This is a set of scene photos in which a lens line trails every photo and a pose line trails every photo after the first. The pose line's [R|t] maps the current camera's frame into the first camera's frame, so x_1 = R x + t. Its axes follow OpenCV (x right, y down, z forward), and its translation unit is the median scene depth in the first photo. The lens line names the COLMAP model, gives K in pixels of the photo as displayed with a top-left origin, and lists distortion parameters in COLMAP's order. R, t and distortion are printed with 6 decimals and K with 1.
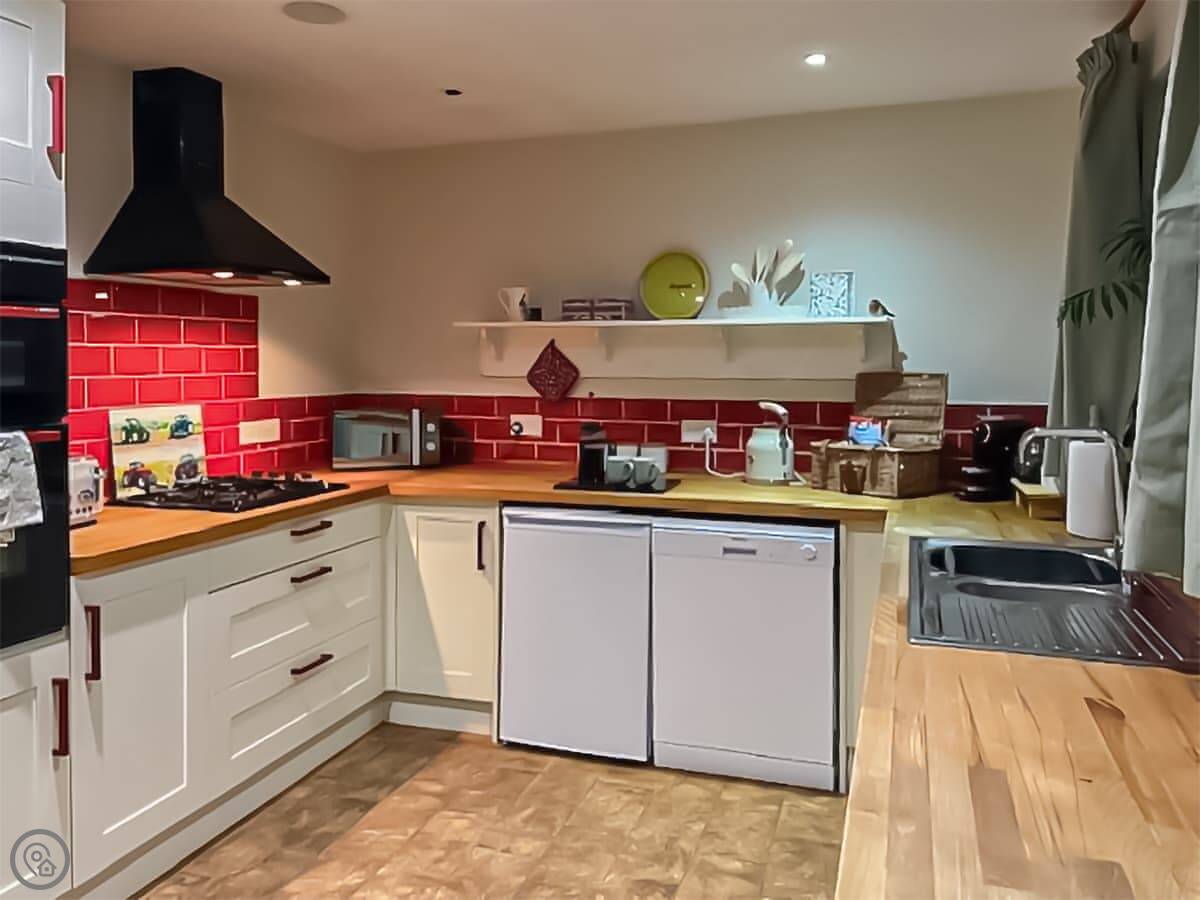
lens RADIAL K [[932.2, 0, 600.4], [0, 932.2, 426.1], [0, 0, 1]] dist [0.034030, -0.003039]
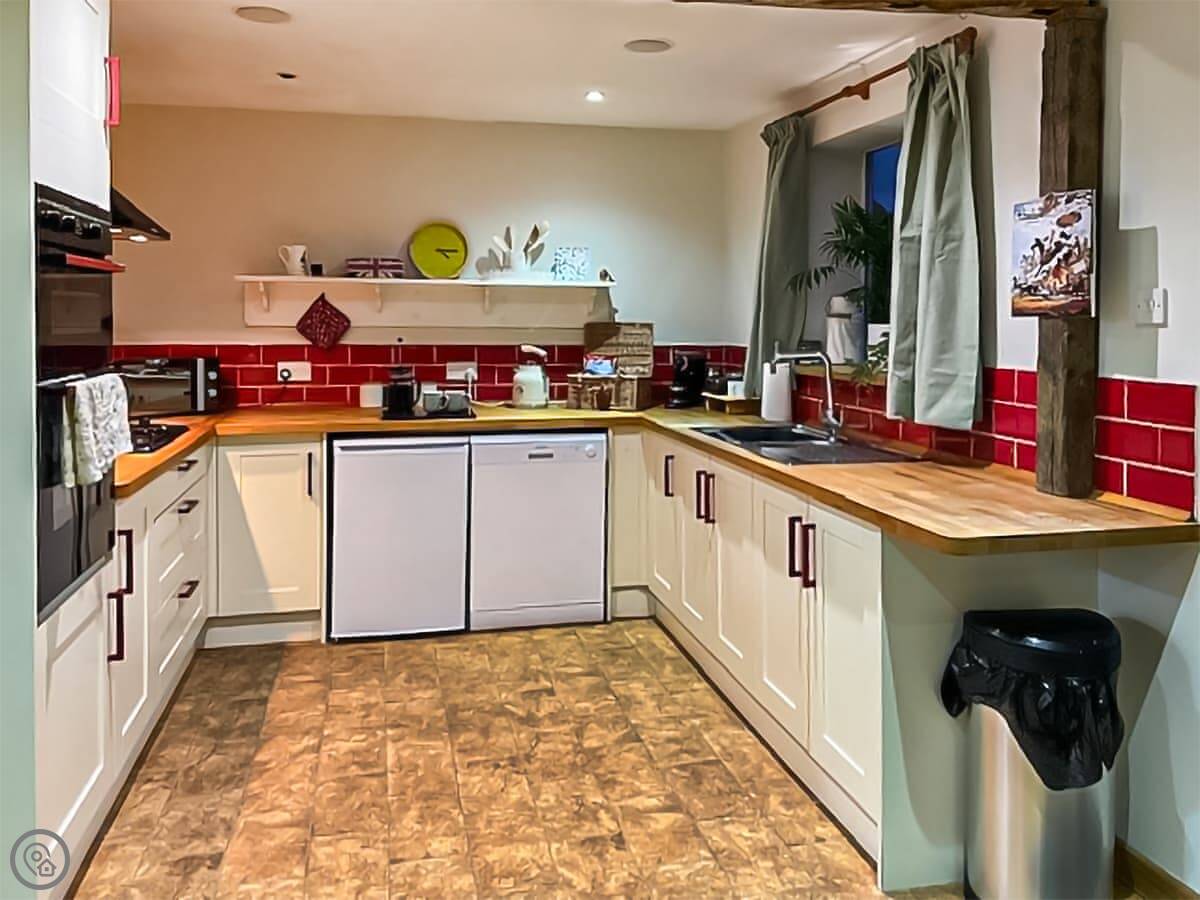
lens RADIAL K [[932.2, 0, 600.4], [0, 932.2, 426.1], [0, 0, 1]] dist [0.034030, -0.003039]
pose [[0.852281, -0.058122, 0.519845, -0.413713], [0.033047, 0.997805, 0.057381, 0.015073], [-0.522039, -0.031726, 0.852331, -0.159194]]
